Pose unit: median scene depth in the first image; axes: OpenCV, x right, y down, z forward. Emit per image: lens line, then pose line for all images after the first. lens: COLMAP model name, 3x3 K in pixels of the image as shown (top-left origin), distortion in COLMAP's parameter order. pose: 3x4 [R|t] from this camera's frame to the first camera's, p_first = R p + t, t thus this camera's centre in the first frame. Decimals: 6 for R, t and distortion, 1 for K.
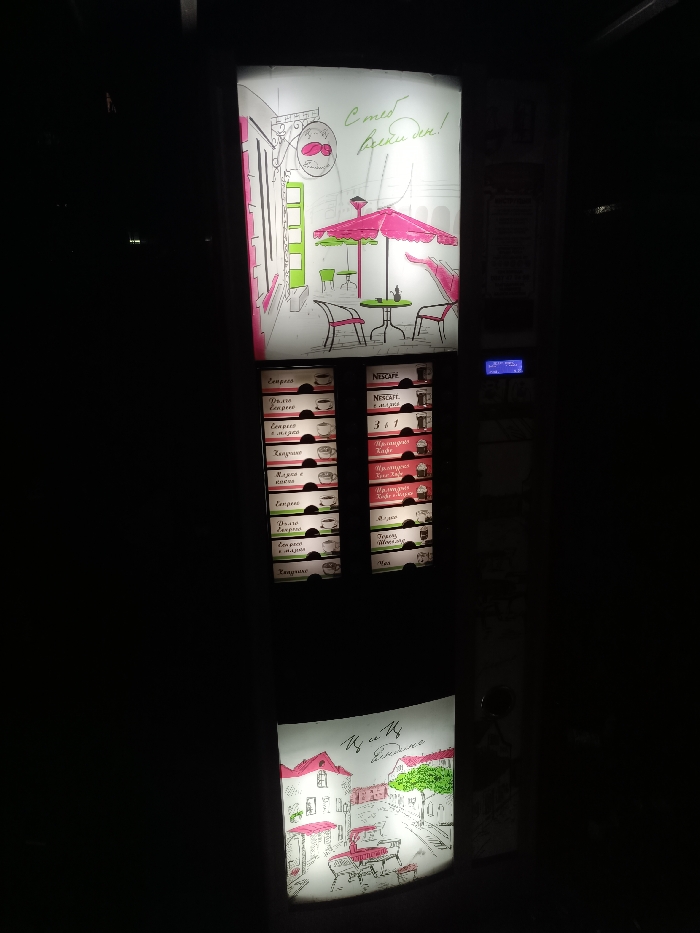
lens RADIAL K [[645.6, 0, 350.5], [0, 645.6, 472.3], [0, 0, 1]] dist [0.010703, -0.026636]
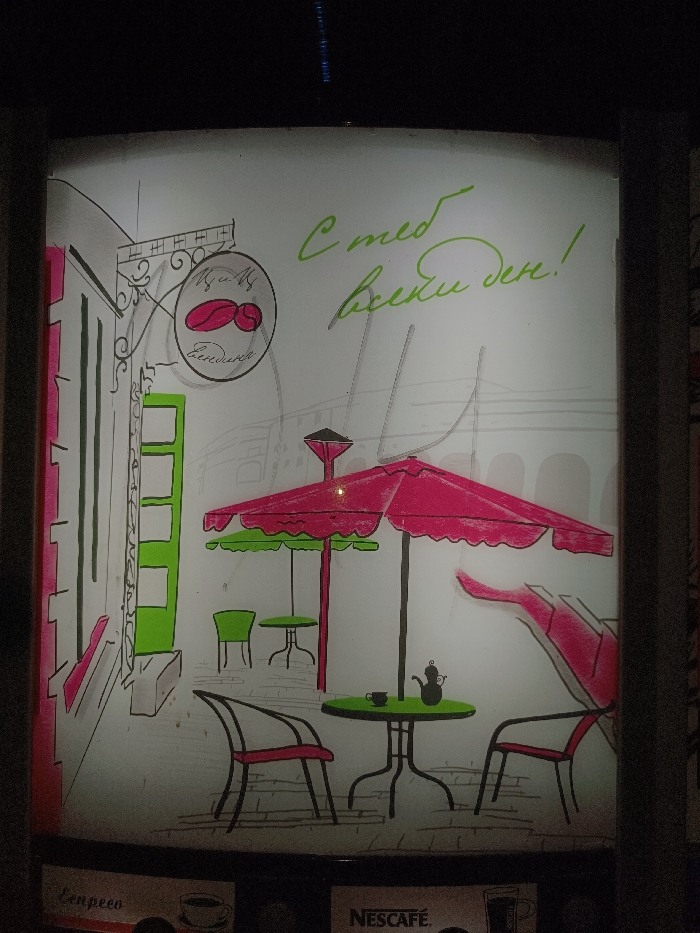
lens RADIAL K [[645.6, 0, 347.6], [0, 645.6, 462.5], [0, 0, 1]] dist [0.010703, -0.026636]
pose [[0.968950, 0.037097, -0.244456, 0.113418], [-0.100709, 0.962166, -0.253169, -0.307845], [0.225816, 0.269928, 0.936027, 0.642943]]
